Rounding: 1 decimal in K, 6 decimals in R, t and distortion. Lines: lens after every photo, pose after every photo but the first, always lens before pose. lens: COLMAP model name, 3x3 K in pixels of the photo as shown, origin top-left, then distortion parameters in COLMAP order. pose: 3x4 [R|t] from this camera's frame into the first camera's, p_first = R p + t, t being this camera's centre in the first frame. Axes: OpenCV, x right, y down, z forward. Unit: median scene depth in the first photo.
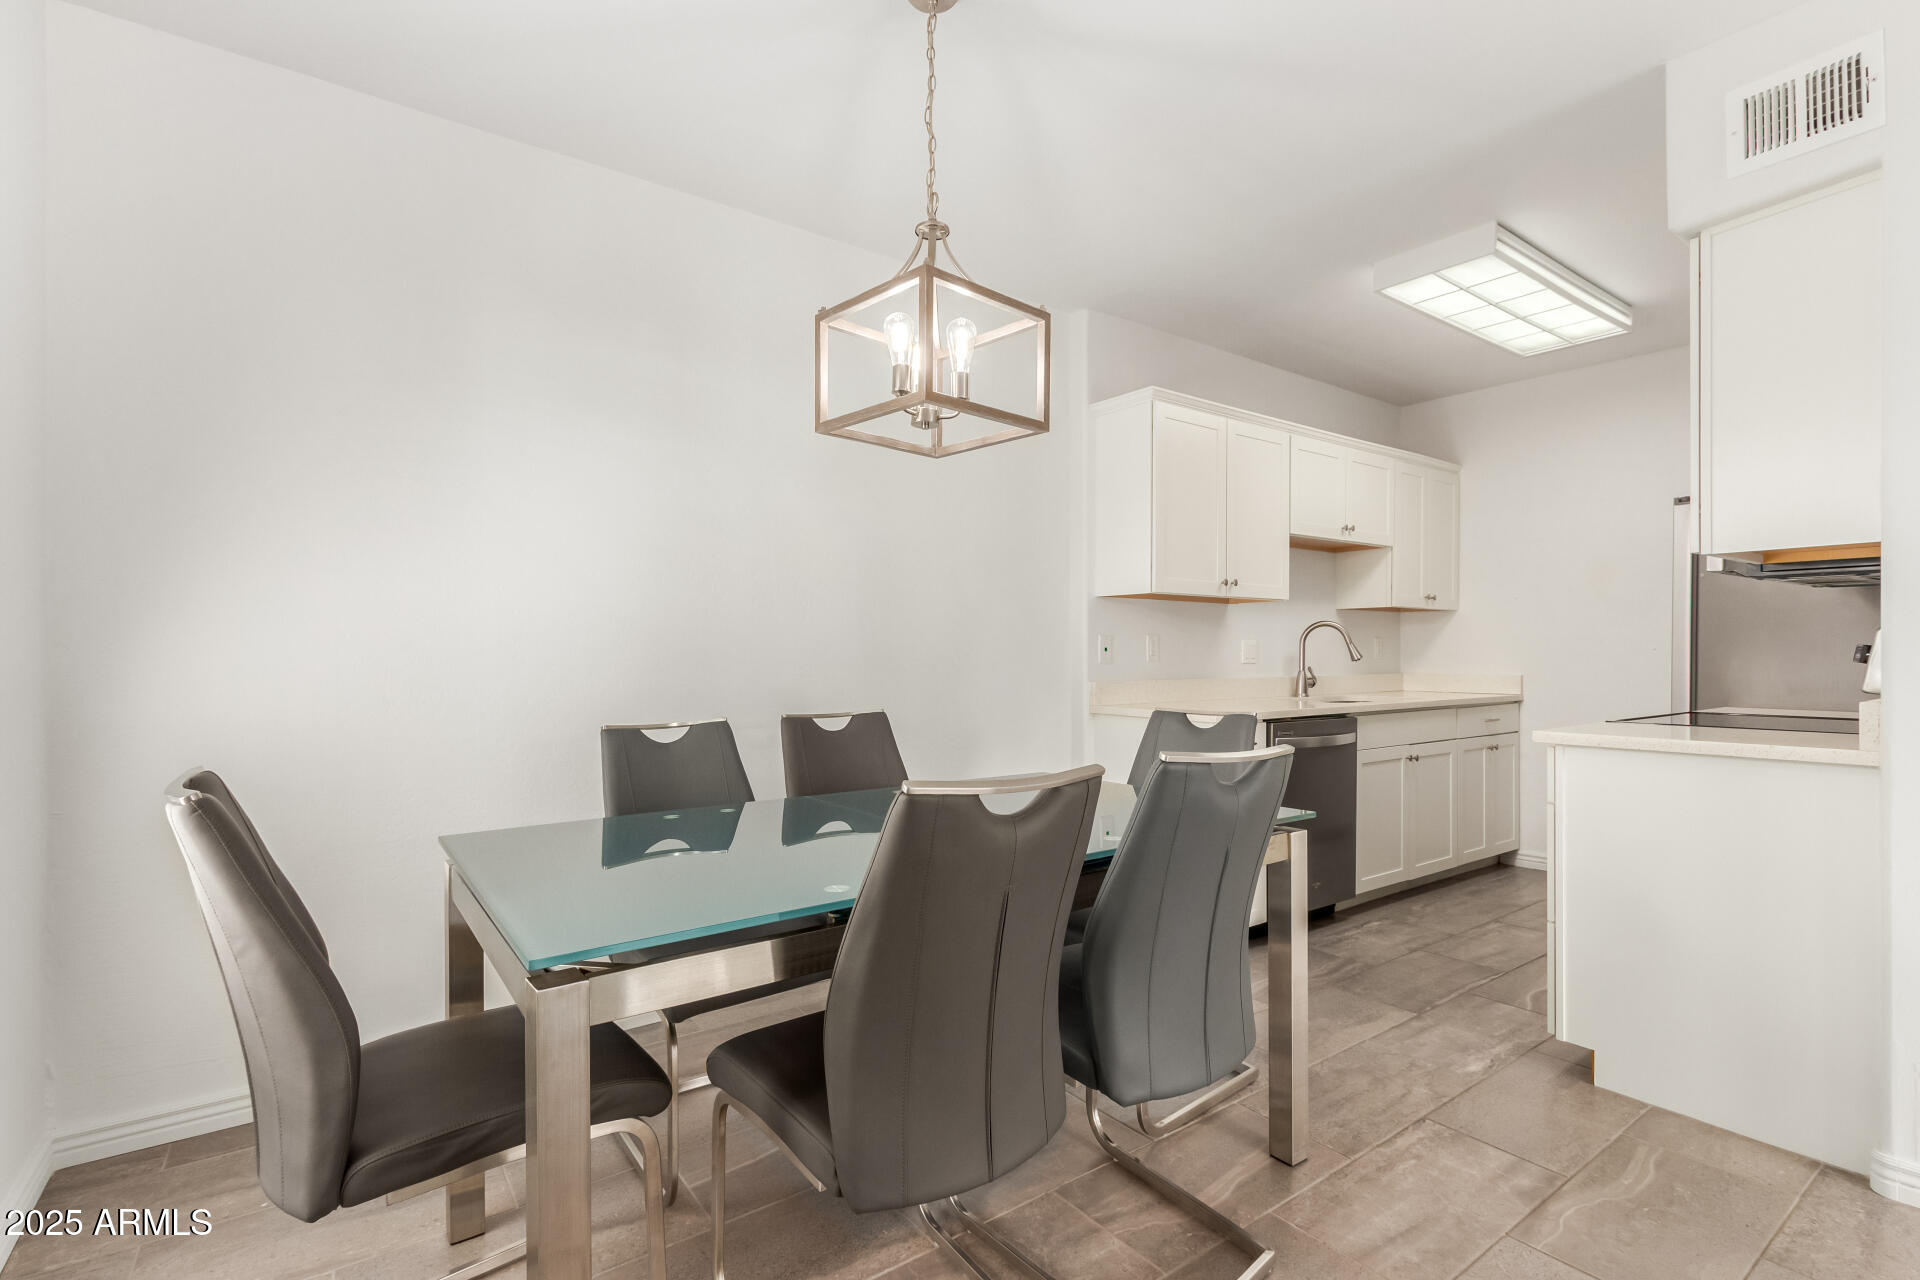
lens RADIAL K [[906.8, 0, 957.7], [0, 906.8, 620.4], [0, 0, 1]] dist [0.010164, -0.001557]
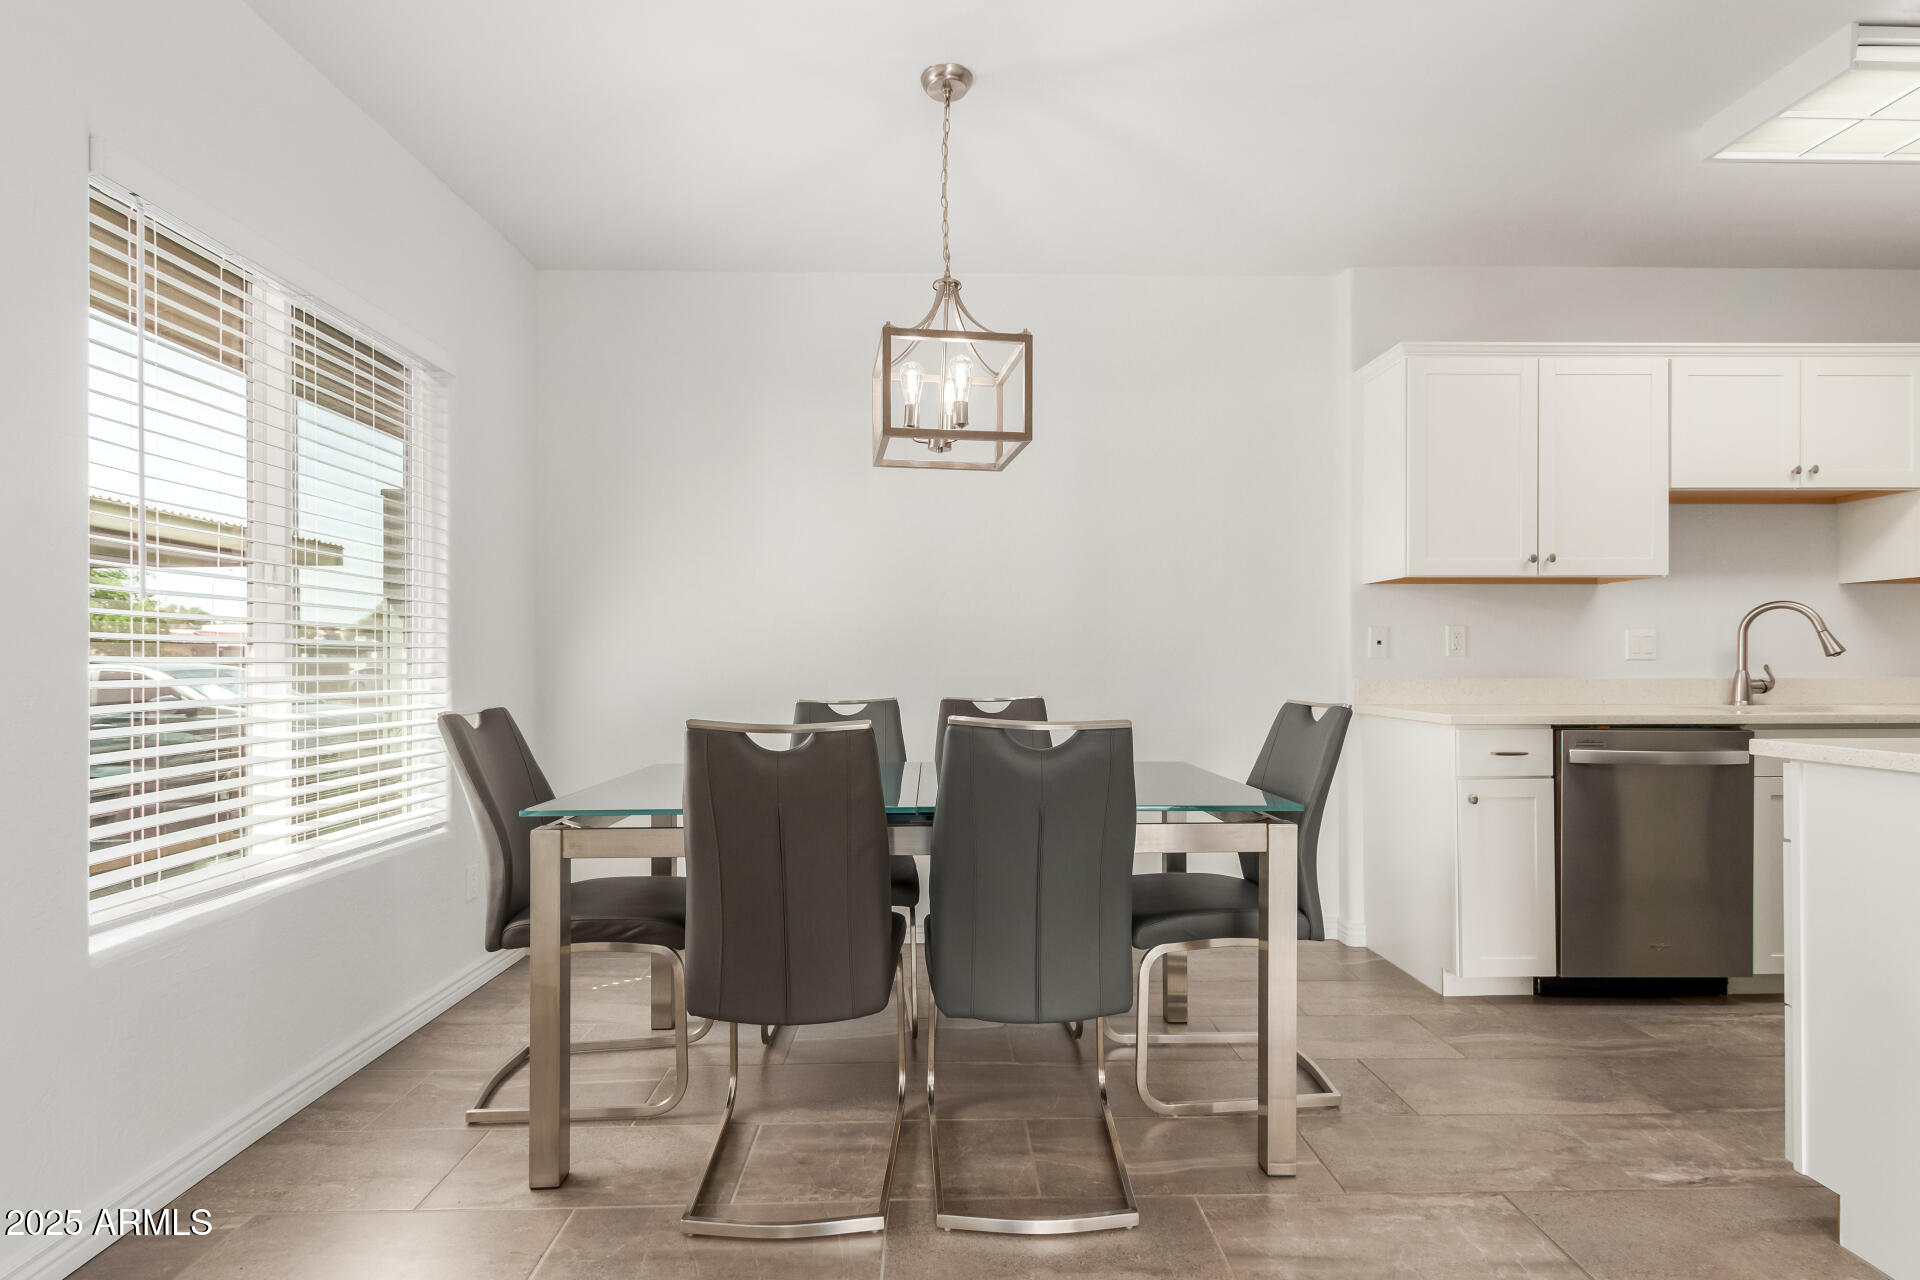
lens RADIAL K [[907.7, 0, 918.5], [0, 907.7, 617.6], [0, 0, 1]] dist [0.029428, -0.013018]
pose [[0.813232, -0.029051, -0.581214, 0.457757], [0.022651, 0.999577, -0.018269, 0.019406], [0.581498, 0.001692, 0.813546, 0.006335]]
